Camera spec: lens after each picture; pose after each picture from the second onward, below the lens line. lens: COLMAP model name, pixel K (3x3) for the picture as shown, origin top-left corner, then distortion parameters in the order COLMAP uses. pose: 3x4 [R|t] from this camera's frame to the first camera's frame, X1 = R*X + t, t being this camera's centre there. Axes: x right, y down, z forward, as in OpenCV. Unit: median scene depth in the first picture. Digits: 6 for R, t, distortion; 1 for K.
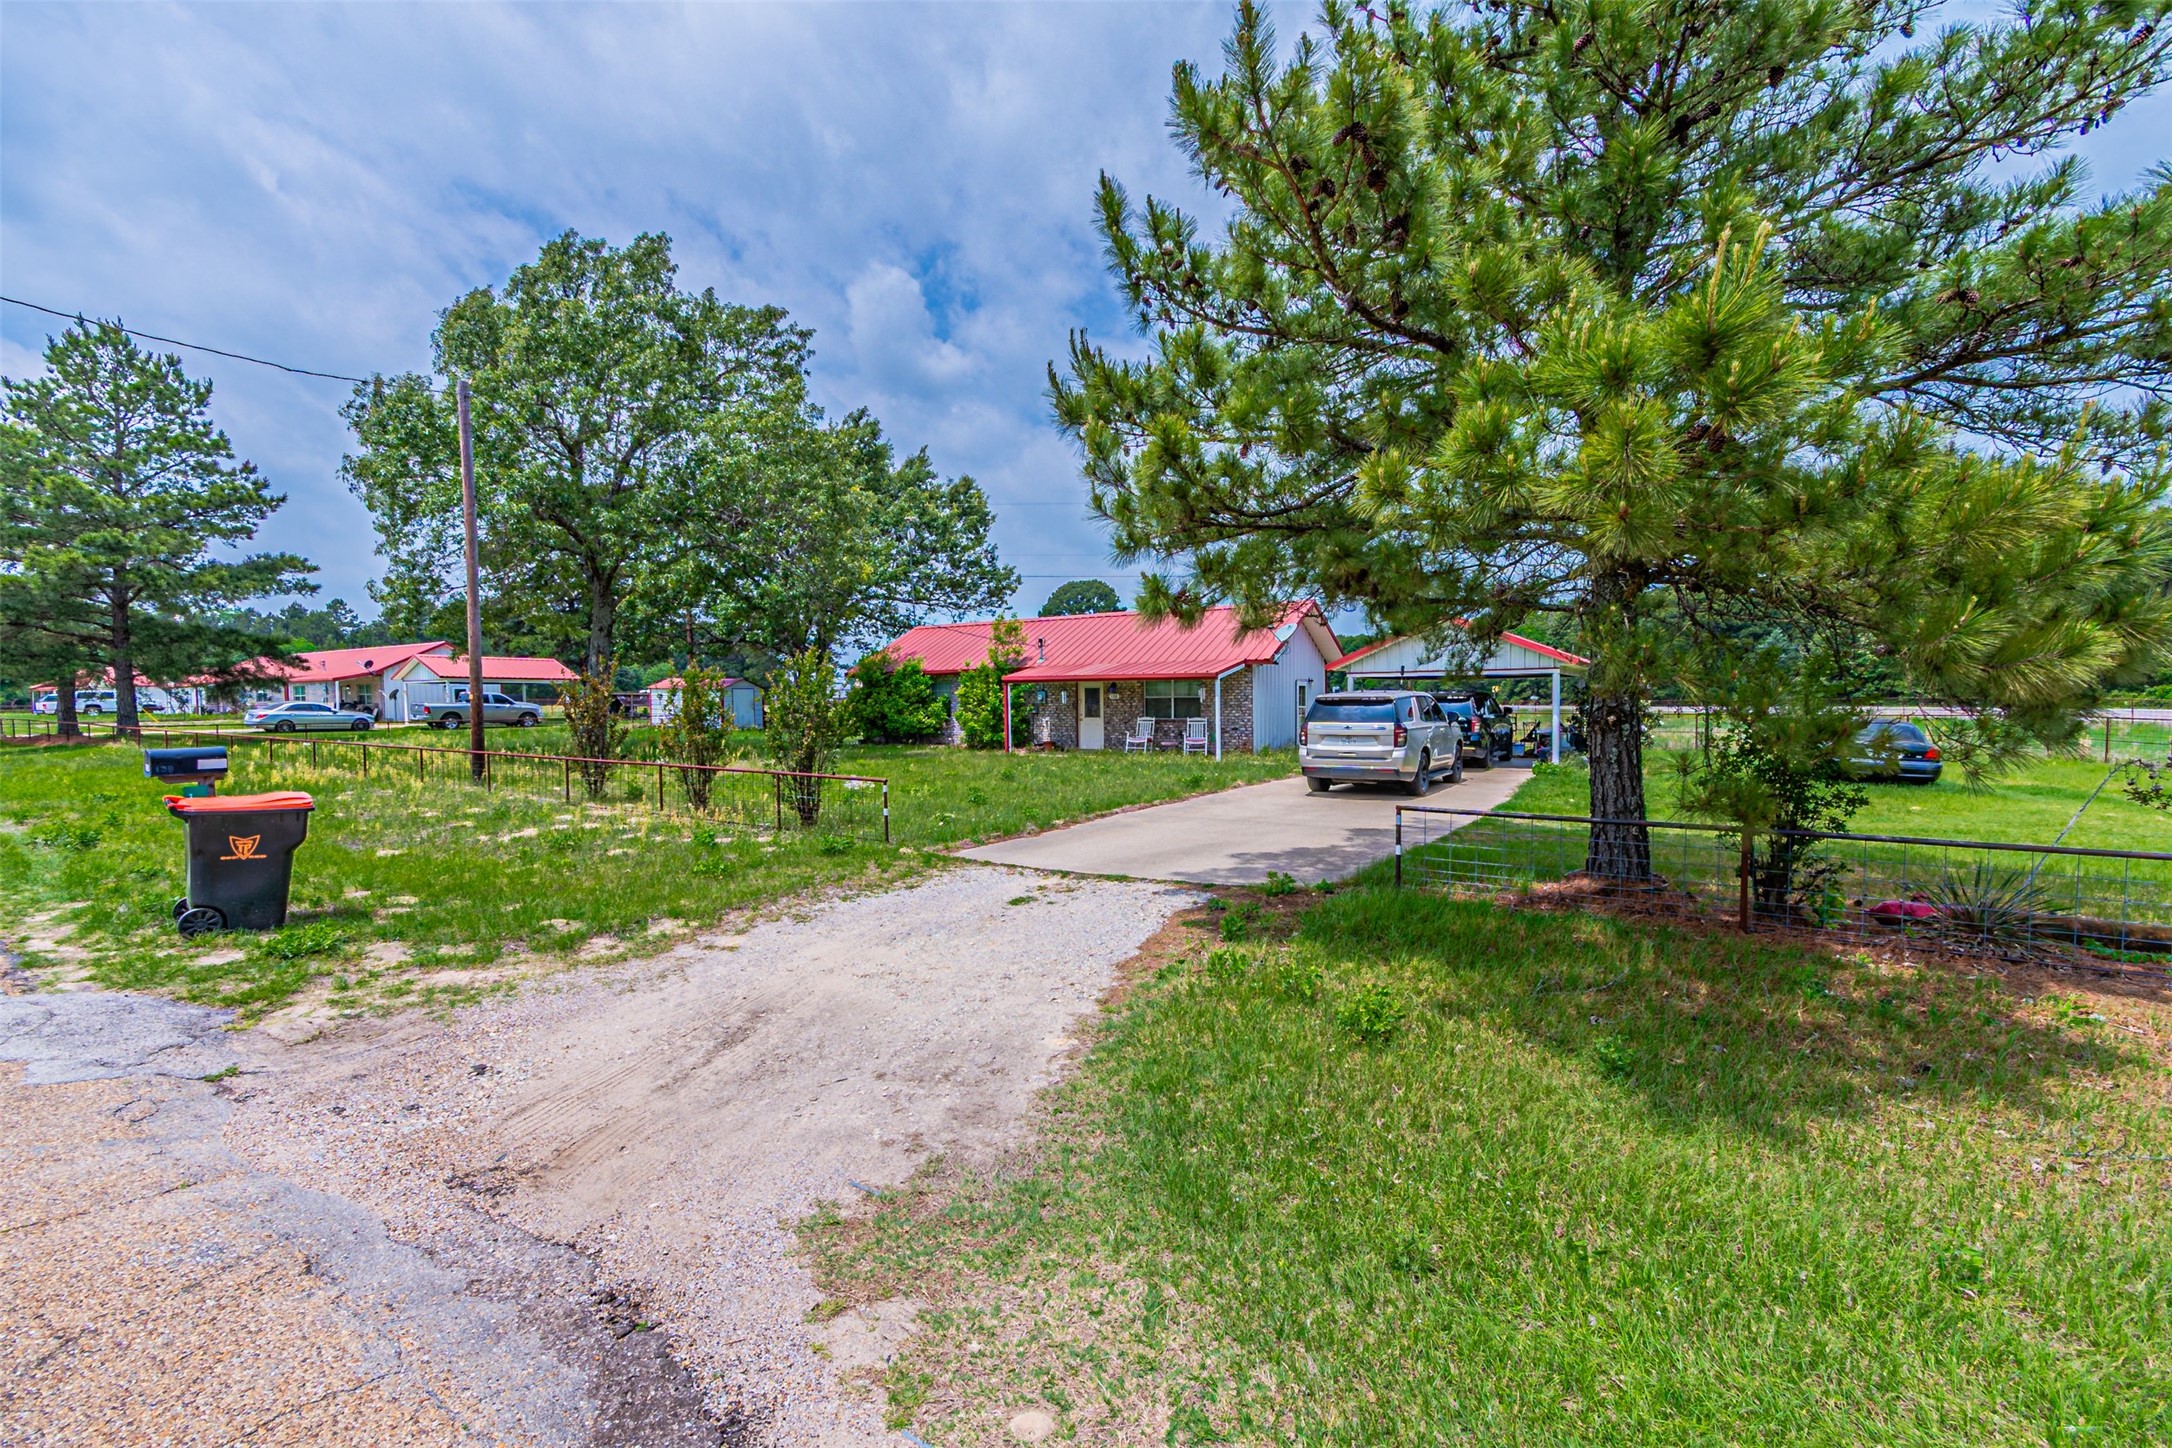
lens RADIAL K [[917.2, 0, 1084.0], [0, 917.2, 723.0], [0, 0, 1]] dist [0.000590, -0.000172]
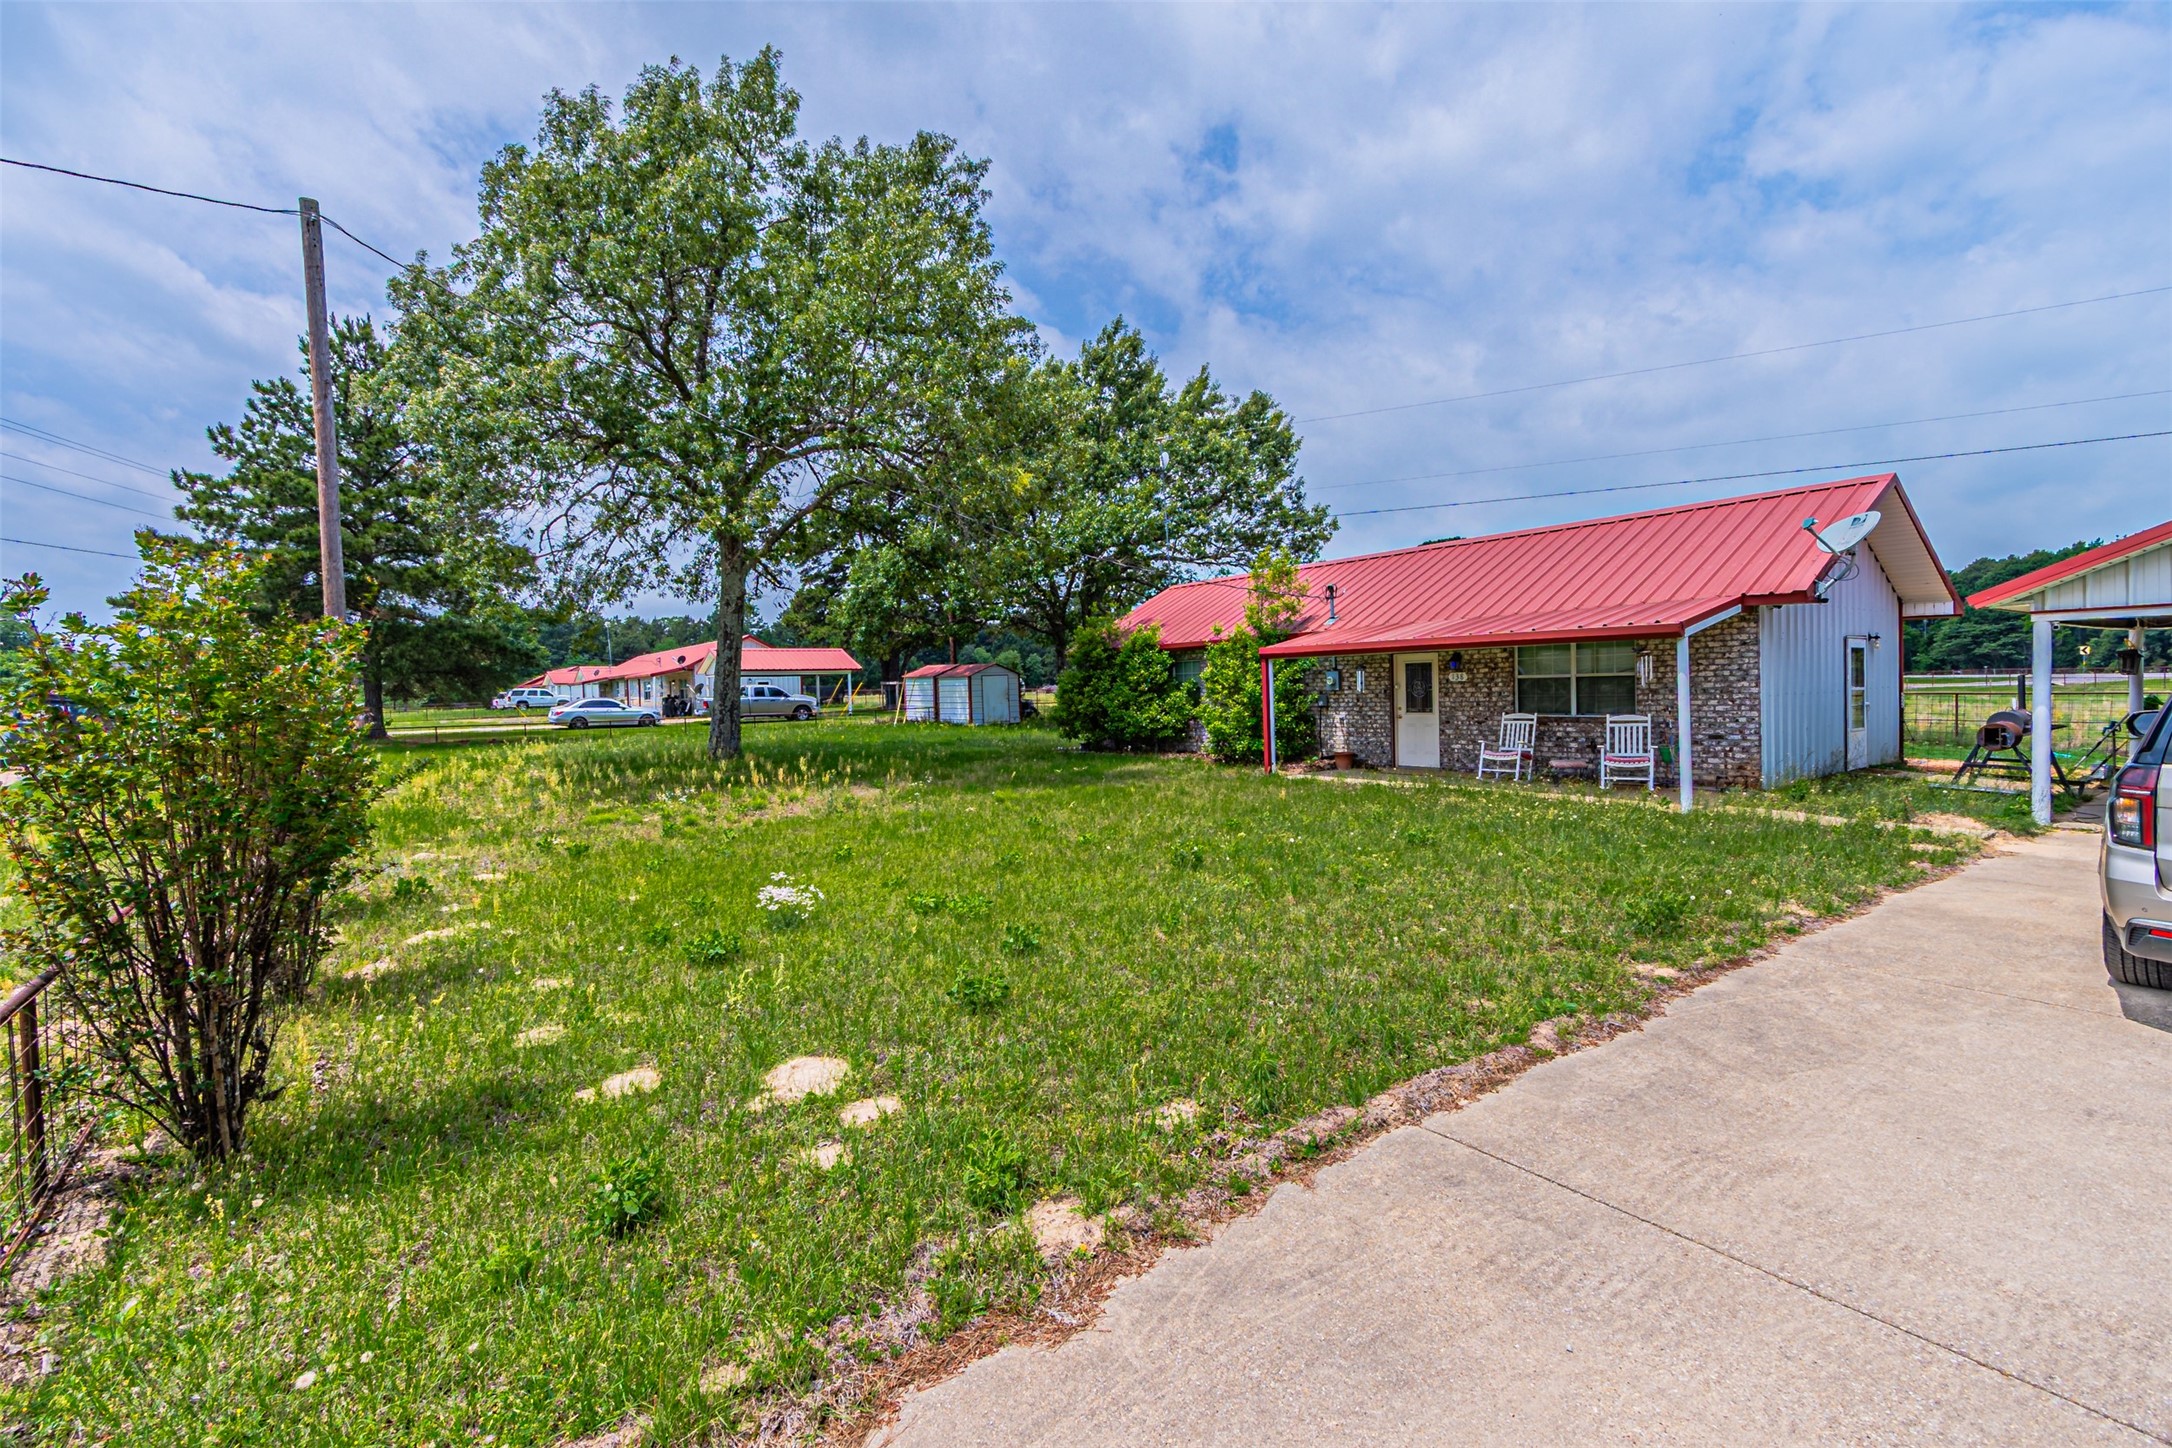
lens RADIAL K [[937.1, 0, 1078.1], [0, 937.1, 706.4], [0, 0, 1]] dist [0.001800, 0.000125]
pose [[0.929765, -0.010039, -0.368016, 0.026726], [0.010508, 0.999945, -0.000730, -0.011839], [0.368003, -0.003189, 0.929819, 0.354775]]
